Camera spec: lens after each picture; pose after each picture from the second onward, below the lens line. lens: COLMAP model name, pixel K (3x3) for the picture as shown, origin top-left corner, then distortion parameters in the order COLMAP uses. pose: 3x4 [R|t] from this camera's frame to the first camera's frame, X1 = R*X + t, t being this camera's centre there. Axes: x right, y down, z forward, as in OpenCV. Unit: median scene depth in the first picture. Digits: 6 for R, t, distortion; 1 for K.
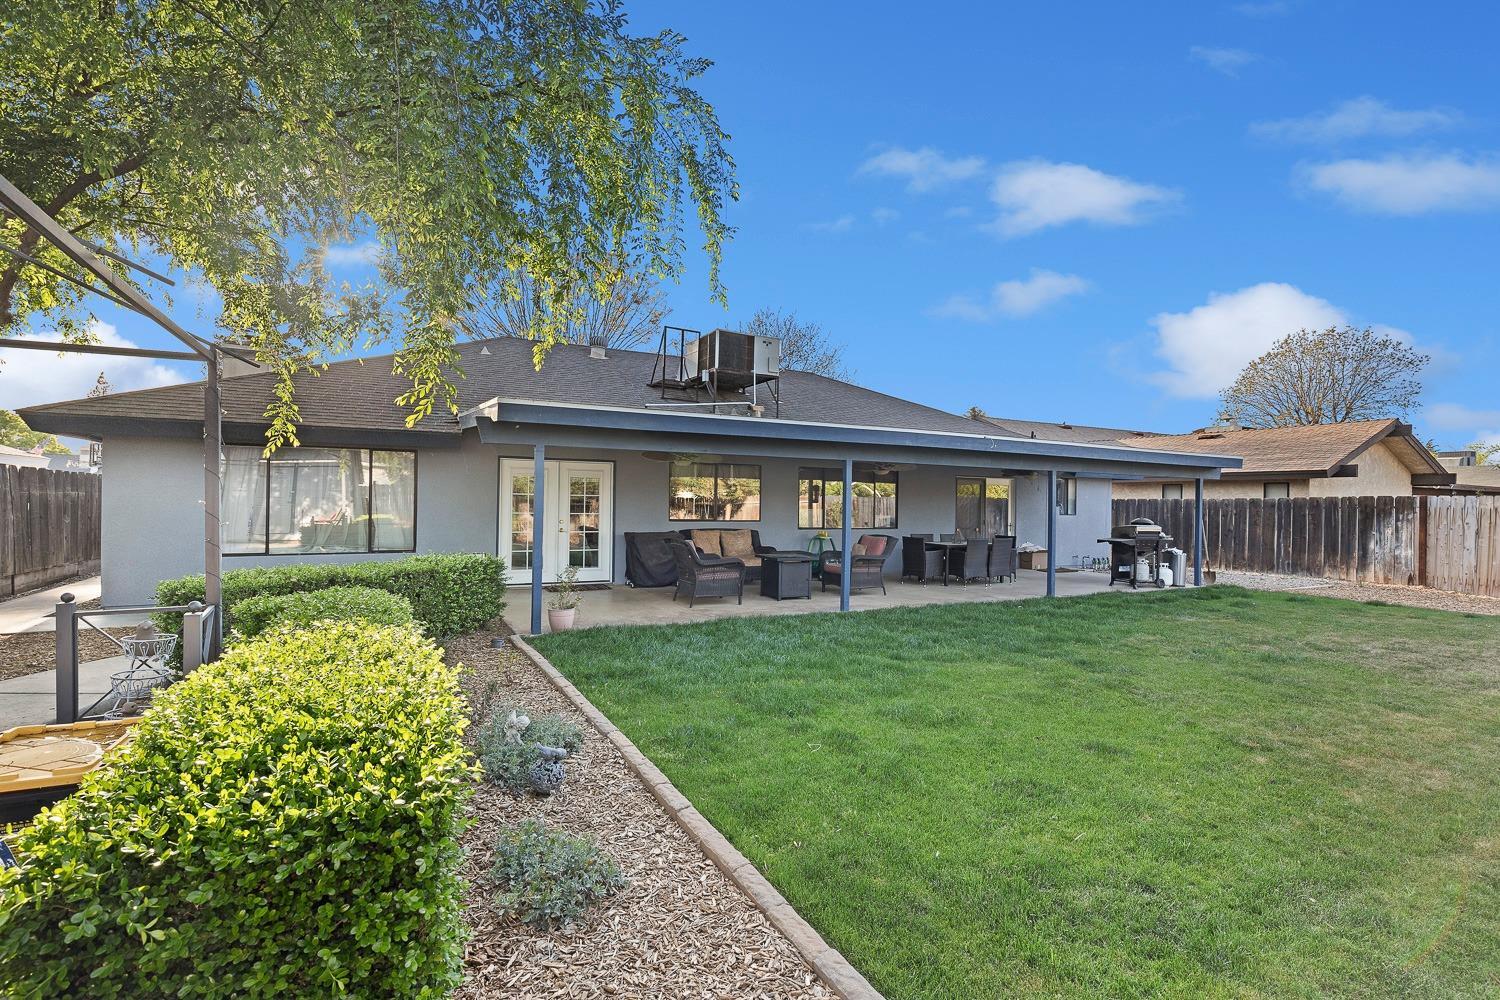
lens RADIAL K [[724.2, 0, 751.9], [0, 724.2, 510.5], [0, 0, 1]] dist [0.000634, 0.000131]
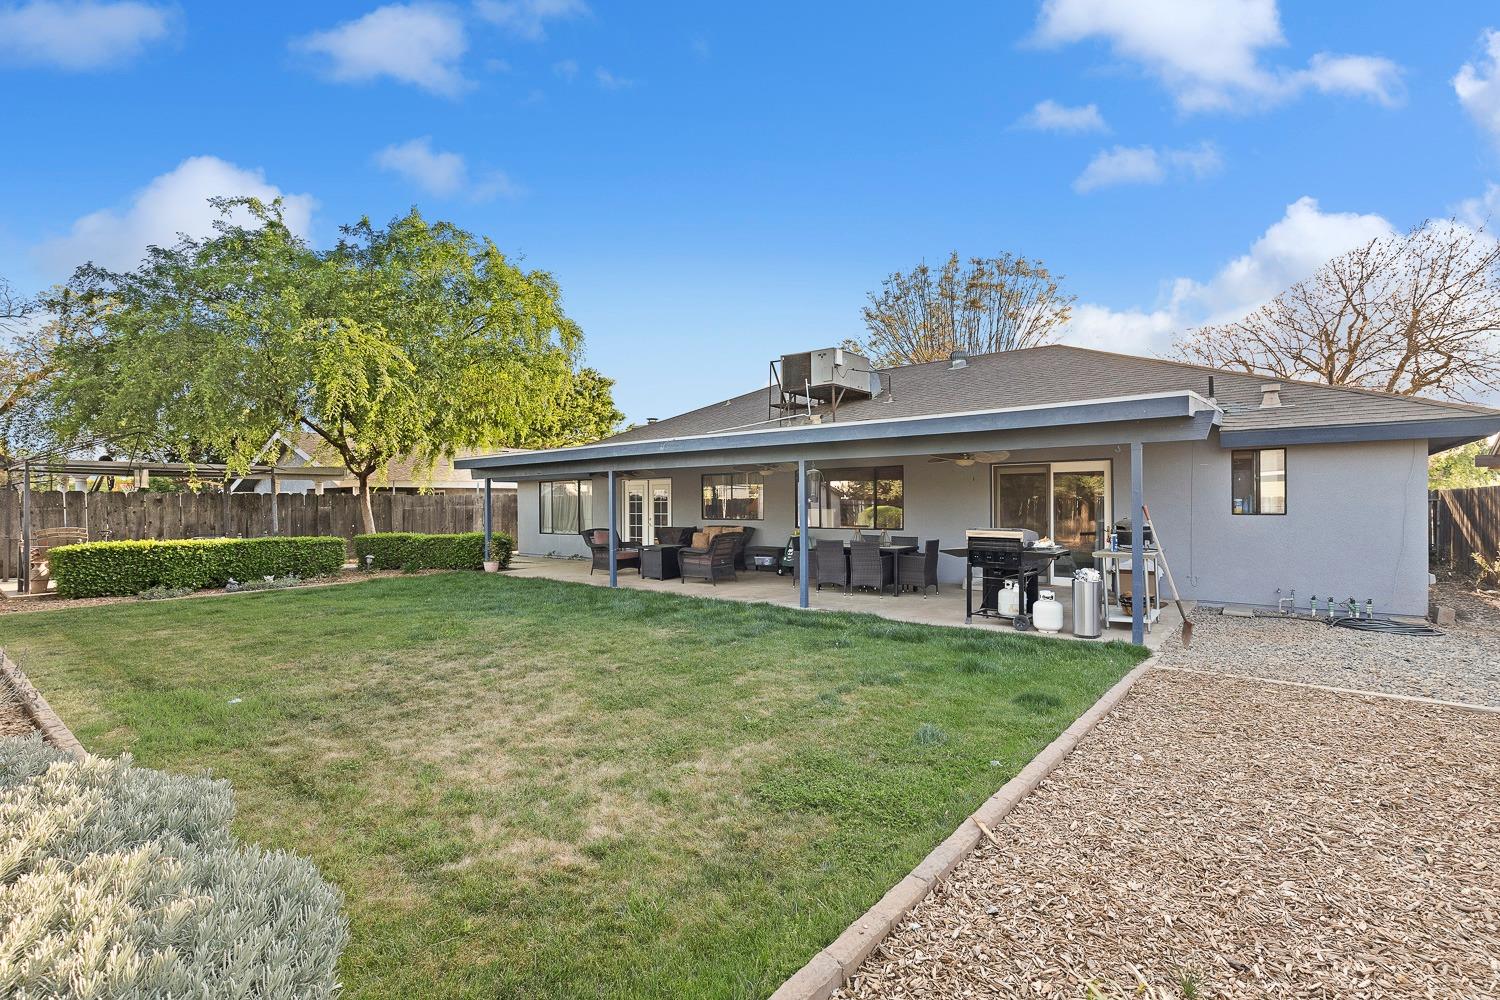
lens RADIAL K [[681.1, 0, 750.0], [0, 681.1, 500.0], [0, 0, 1]] dist [0.010843, -0.000907]
pose [[0.398092, -0.015562, -0.917214, 1.007401], [0.000968, 0.999863, -0.016544, 0.003219], [0.917345, 0.005698, 0.398052, 0.548146]]
